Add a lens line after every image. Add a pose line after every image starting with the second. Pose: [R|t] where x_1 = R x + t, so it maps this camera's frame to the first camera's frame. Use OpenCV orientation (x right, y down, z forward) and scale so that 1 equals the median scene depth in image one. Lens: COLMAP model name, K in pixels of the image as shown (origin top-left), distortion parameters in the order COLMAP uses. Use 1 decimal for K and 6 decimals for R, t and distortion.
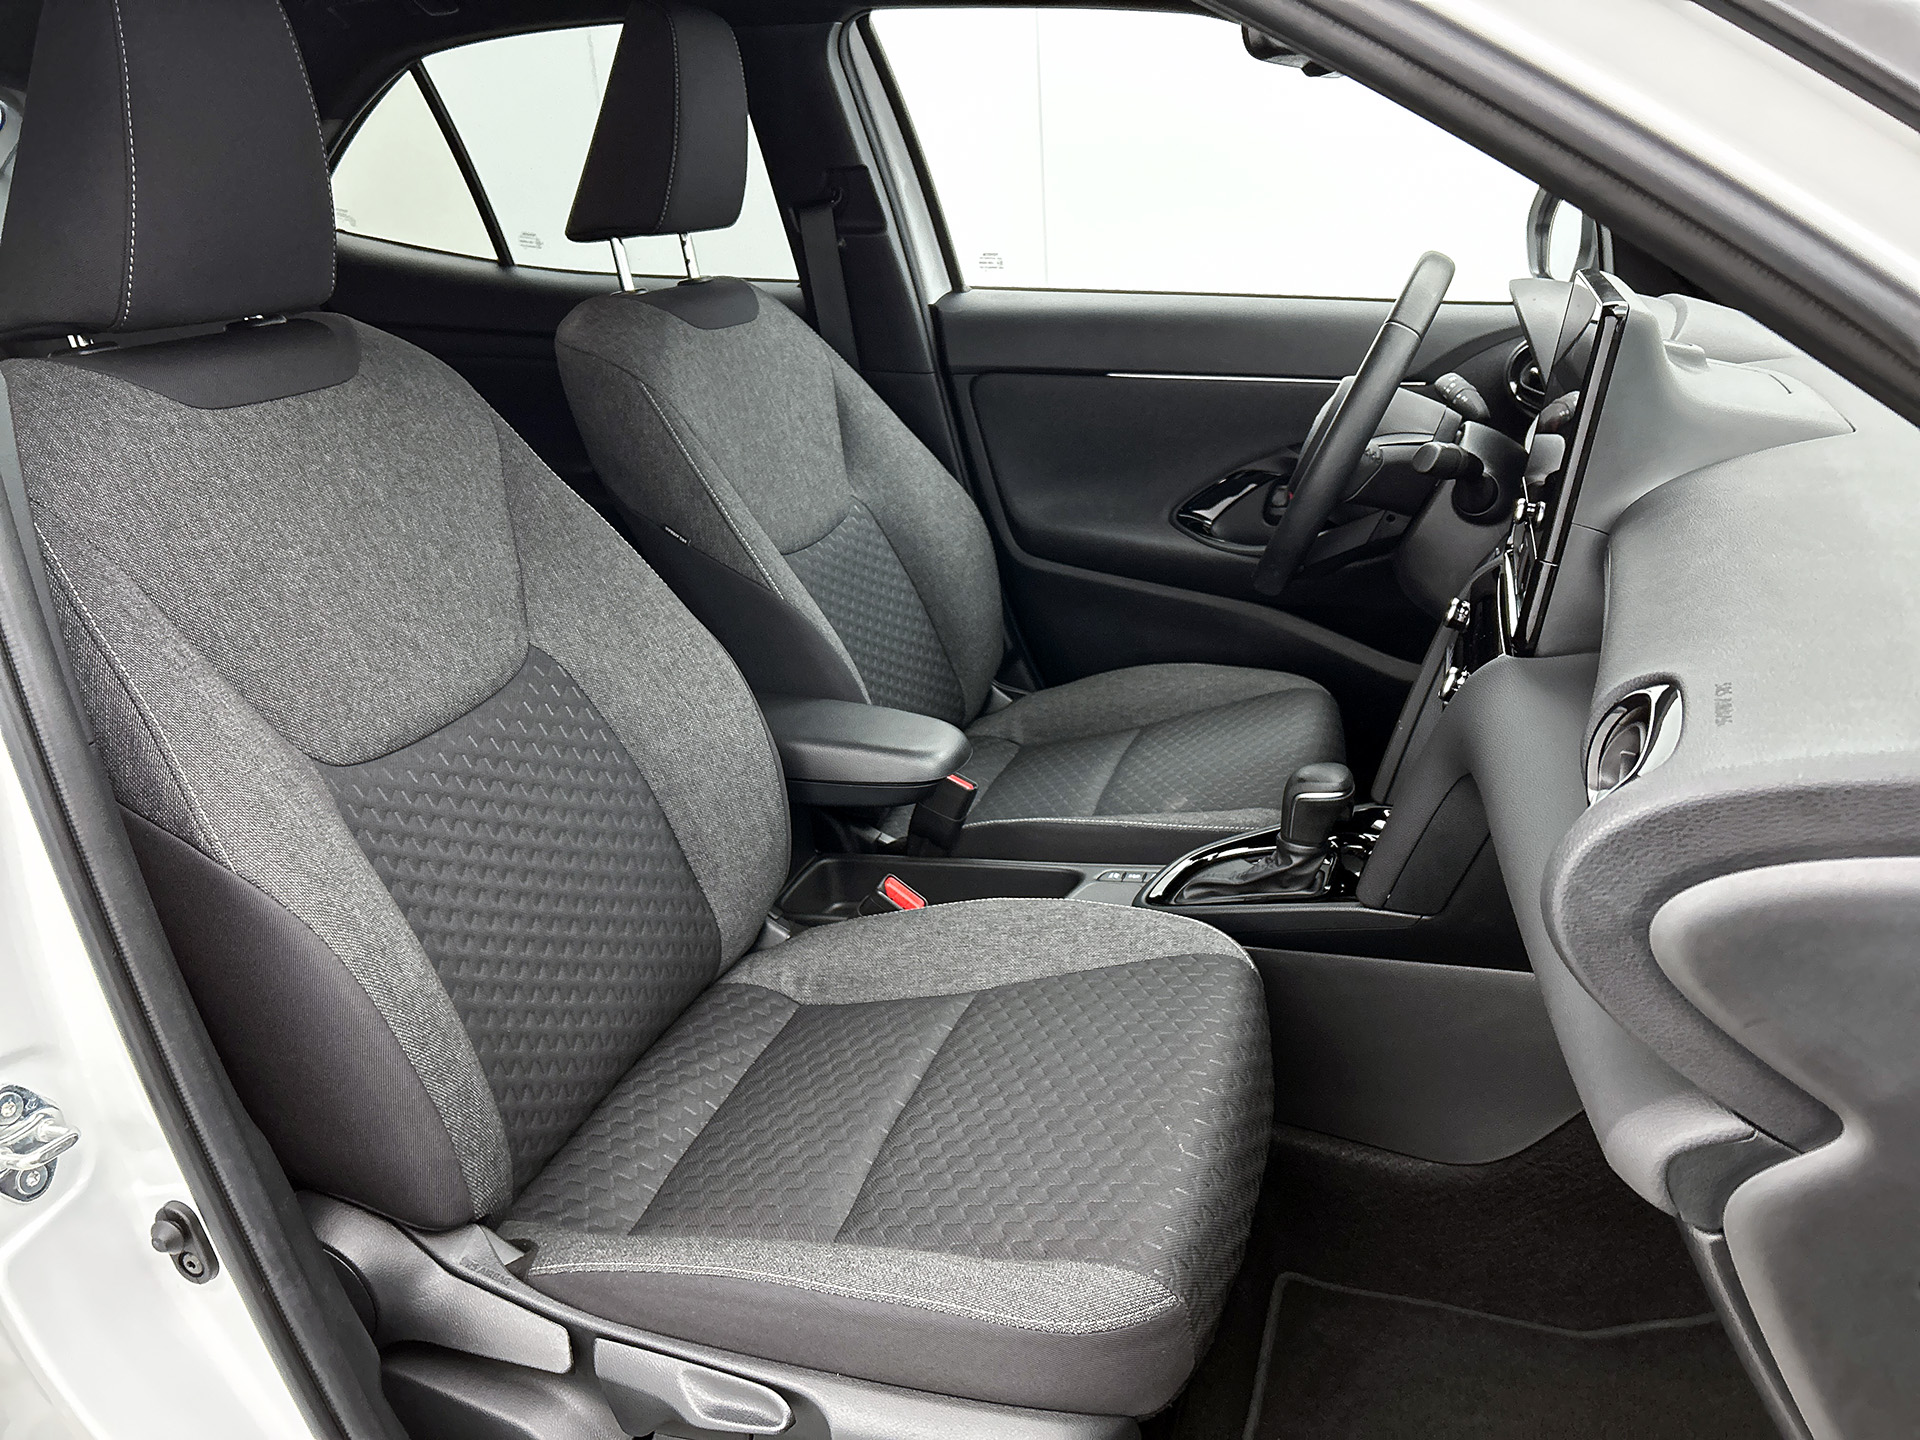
lens RADIAL K [[1439.9, 0, 960.0], [0, 1439.9, 720.0], [0, 0, 1]] dist [0.055450, -0.082841]
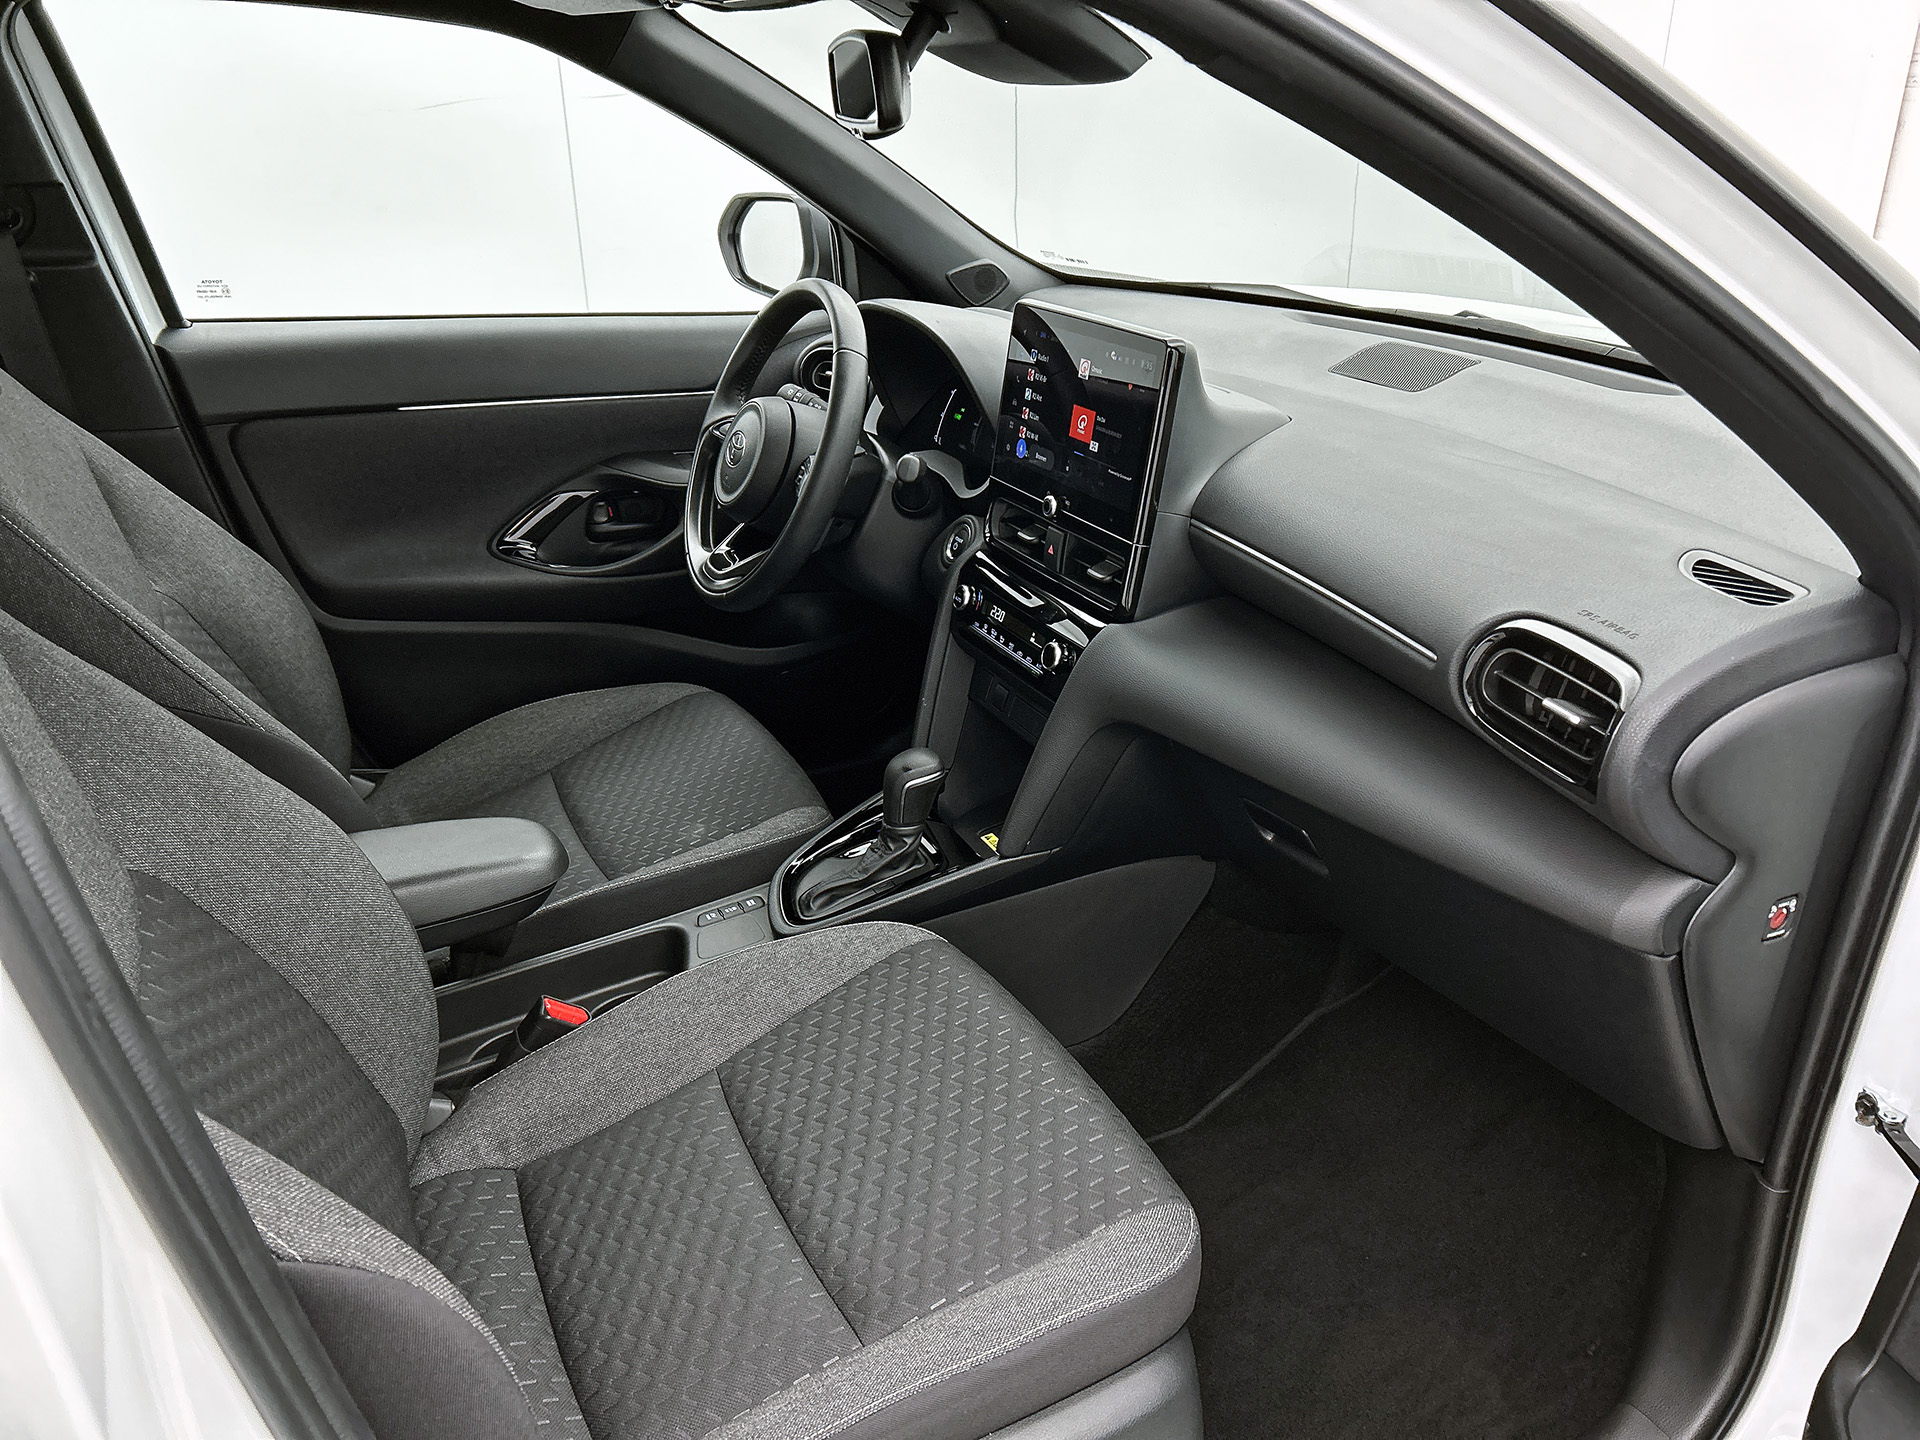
lens RADIAL K [[1439.9, 0, 960.0], [0, 1439.9, 720.0], [0, 0, 1]] dist [0.055450, -0.082841]
pose [[0.711624, -0.243677, 0.658948, -0.307952], [0.227206, 0.967344, 0.112352, -0.074834], [-0.664807, 0.069765, 0.743750, 0.103651]]
